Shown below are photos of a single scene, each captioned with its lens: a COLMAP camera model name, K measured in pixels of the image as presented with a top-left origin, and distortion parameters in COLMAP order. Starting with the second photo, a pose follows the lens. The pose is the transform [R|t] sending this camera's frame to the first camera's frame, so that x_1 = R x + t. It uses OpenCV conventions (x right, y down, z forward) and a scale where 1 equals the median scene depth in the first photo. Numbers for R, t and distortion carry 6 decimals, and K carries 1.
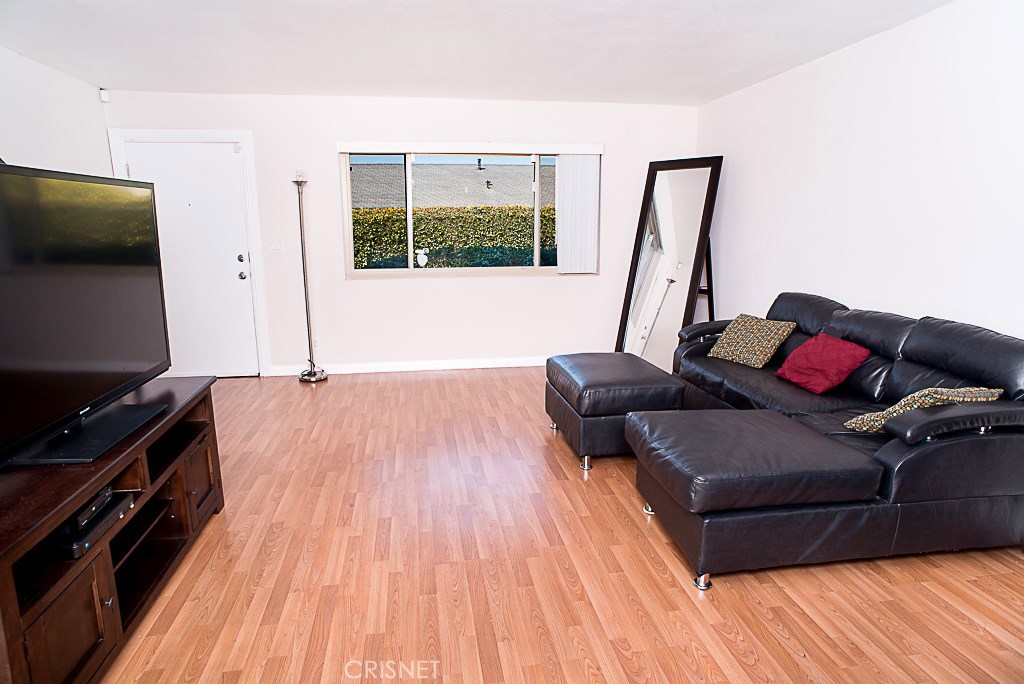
lens RADIAL K [[582.6, 0, 510.4], [0, 582.6, 341.8], [0, 0, 1]] dist [-0.030267, 0.002800]
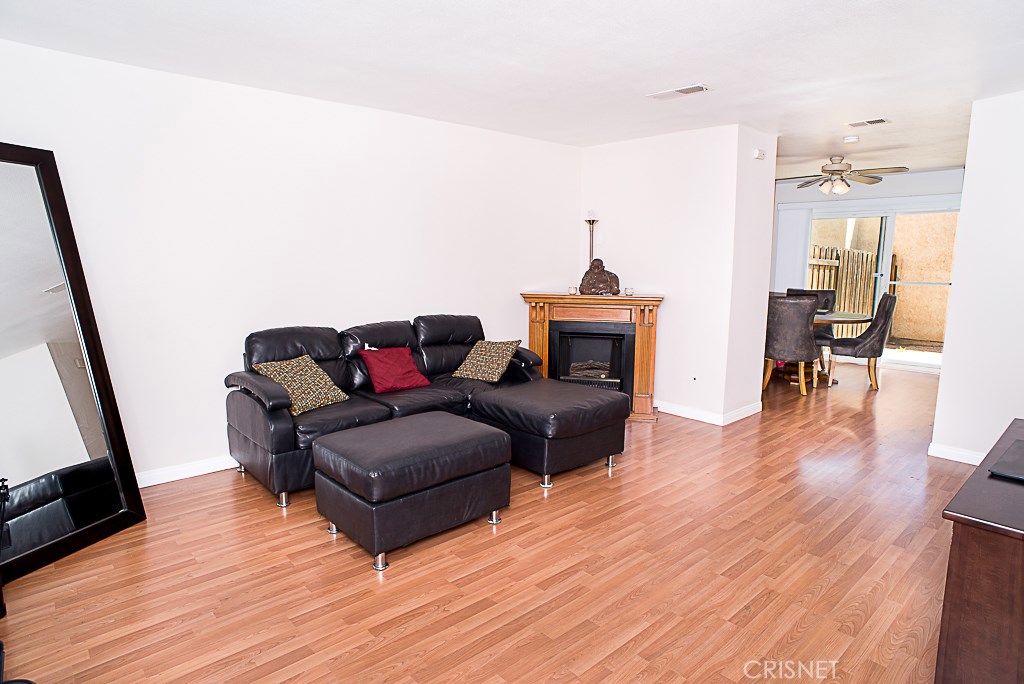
lens RADIAL K [[582.6, 0, 519.4], [0, 582.6, 369.5], [0, 0, 1]] dist [-0.030267, 0.002800]
pose [[-0.558233, -0.140702, 0.817667, -0.739040], [0.167855, 0.945984, 0.277380, -0.316754], [-0.812527, 0.292092, -0.504462, 1.642365]]
